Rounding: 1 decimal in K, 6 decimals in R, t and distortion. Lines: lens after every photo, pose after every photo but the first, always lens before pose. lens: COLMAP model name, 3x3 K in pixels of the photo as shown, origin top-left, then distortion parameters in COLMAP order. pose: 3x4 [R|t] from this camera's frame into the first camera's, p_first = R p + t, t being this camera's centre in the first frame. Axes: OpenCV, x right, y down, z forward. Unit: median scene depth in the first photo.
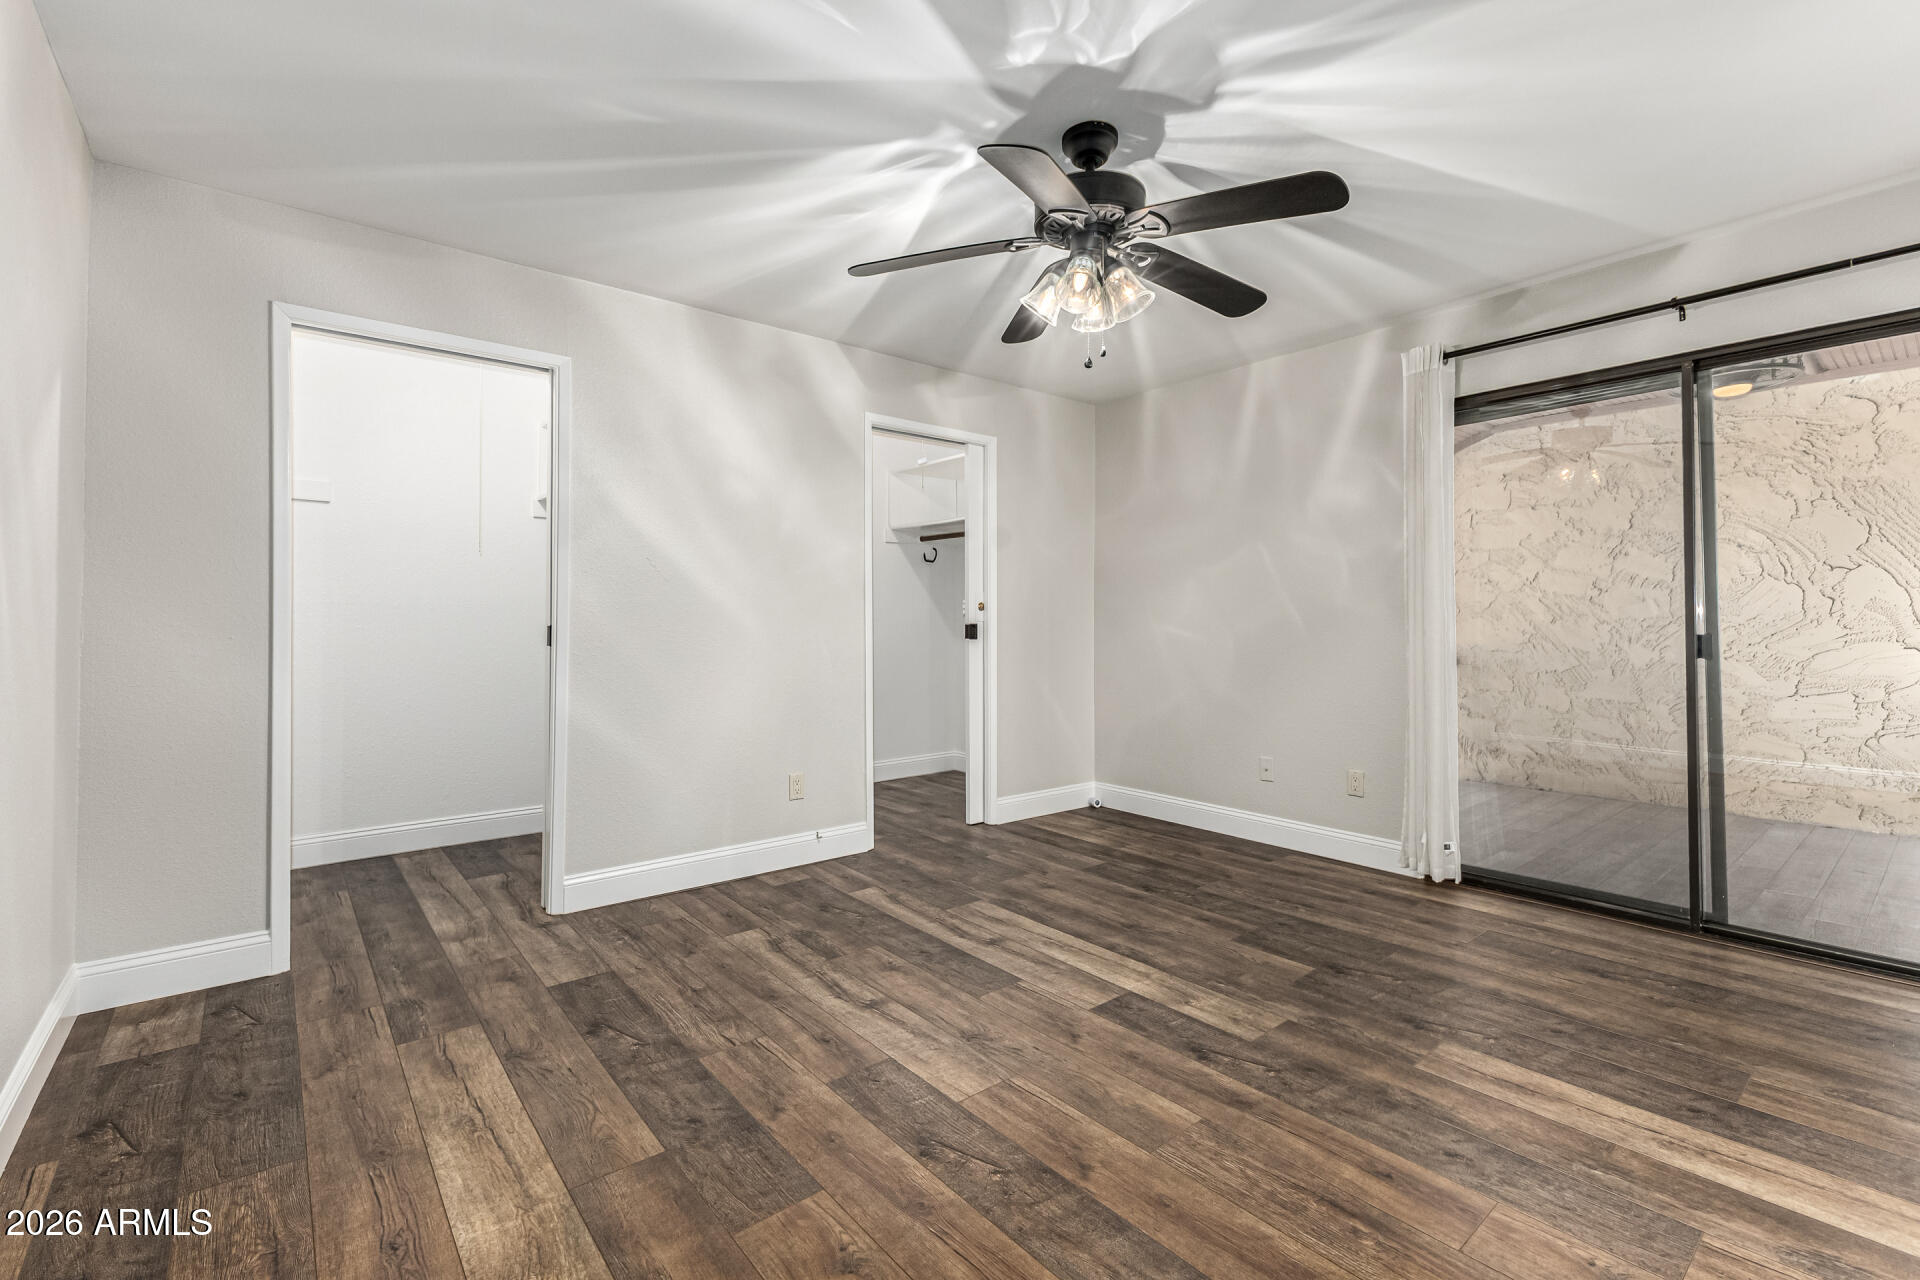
lens RADIAL K [[822.7, 0, 1008.5], [0, 822.7, 639.8], [0, 0, 1]] dist [0.008507, -0.000190]
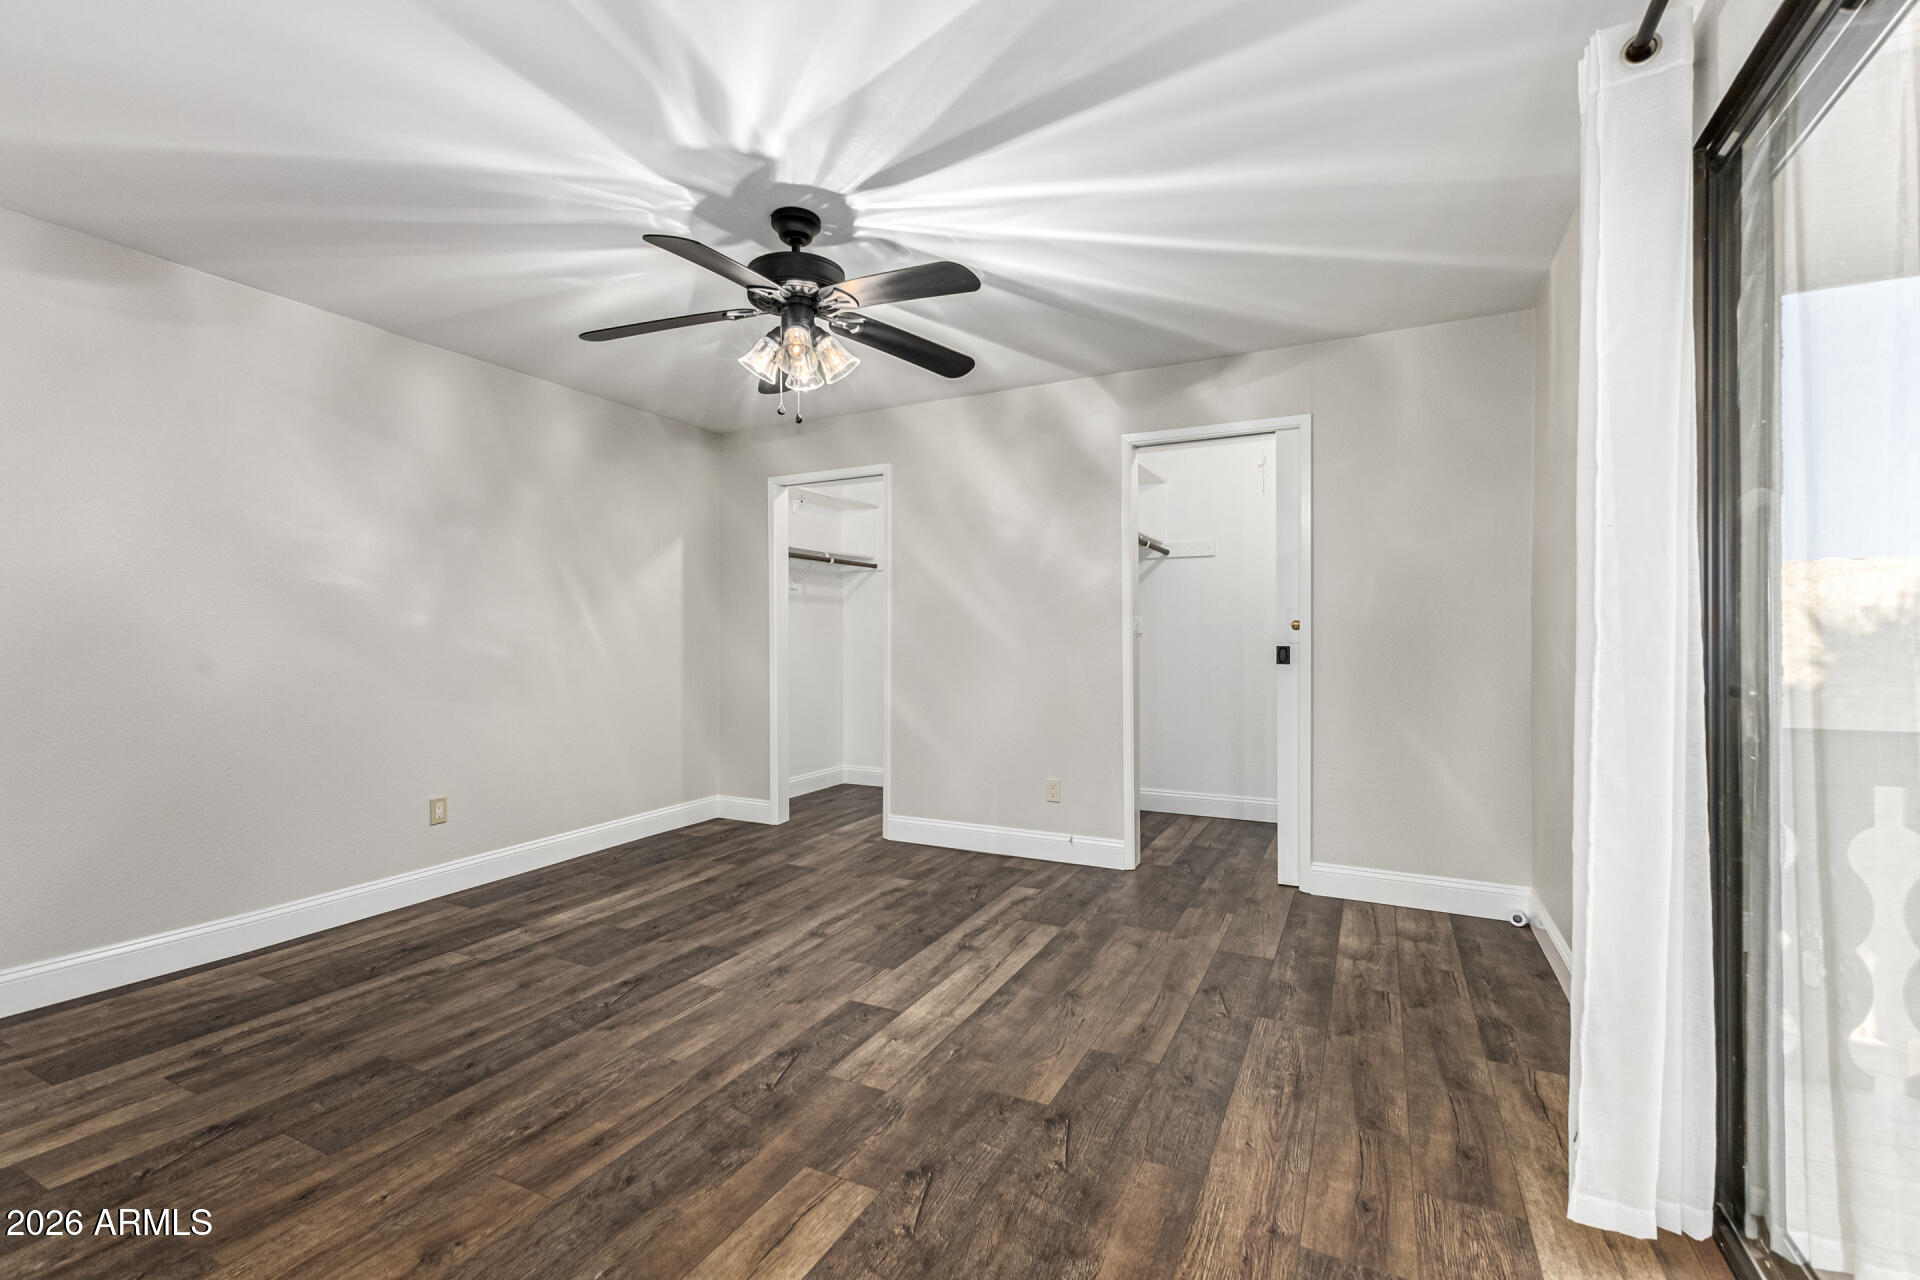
lens RADIAL K [[850.6, 0, 962.8], [0, 850.6, 635.2], [0, 0, 1]] dist [0.026520, -0.010526]
pose [[0.374084, -0.008416, -0.927357, 1.127975], [-0.017283, 0.999722, -0.016044, -0.013853], [0.927234, 0.022029, 0.373835, 0.664788]]
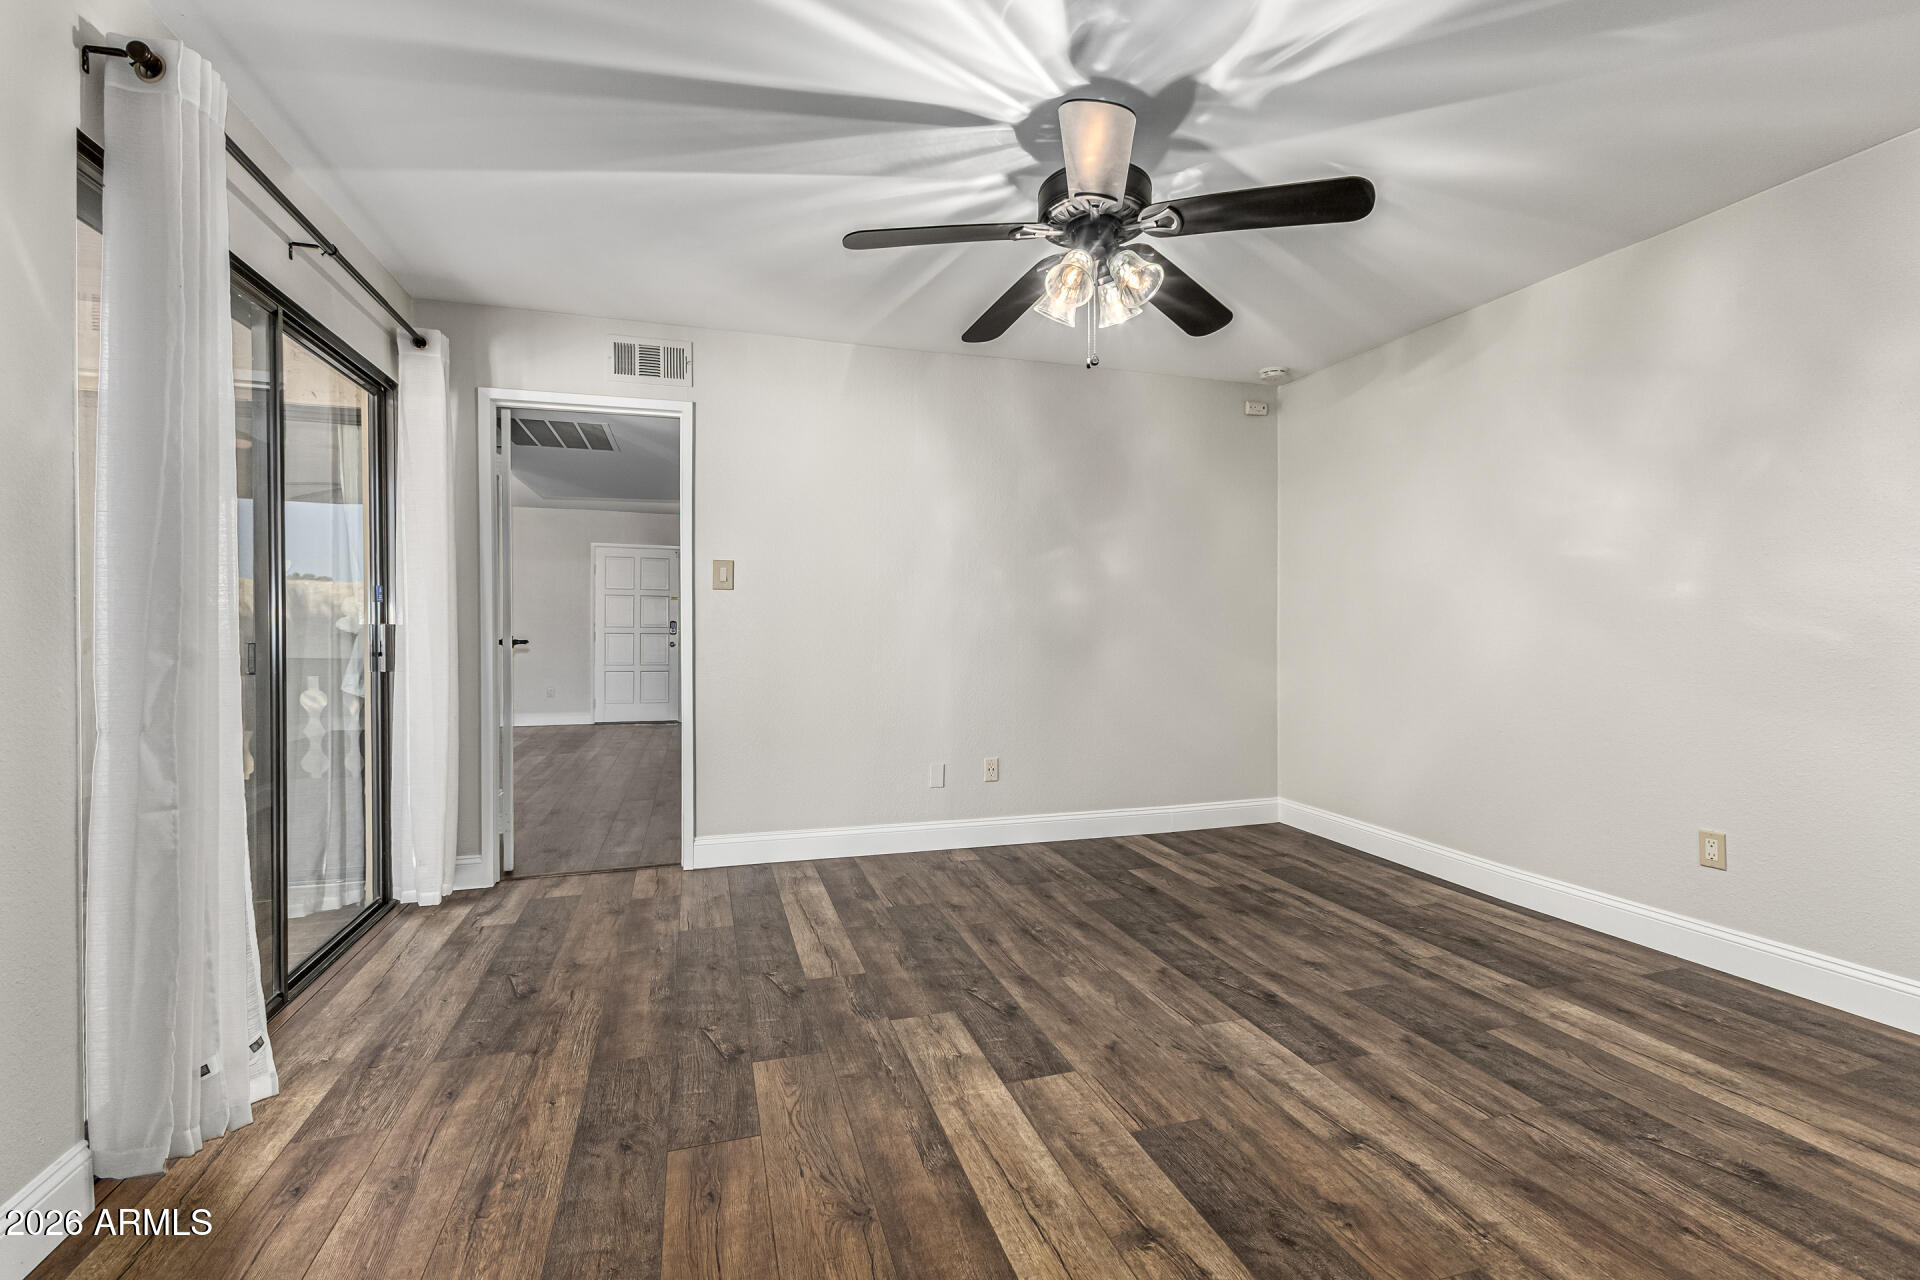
lens RADIAL K [[850.6, 0, 962.8], [0, 850.6, 635.2], [0, 0, 1]] dist [0.026520, -0.010526]
pose [[-0.909444, -0.000550, 0.415826, -0.158843], [0.012503, 0.999511, 0.028666, -0.032416], [-0.415639, 0.031269, -0.908992, 1.742443]]
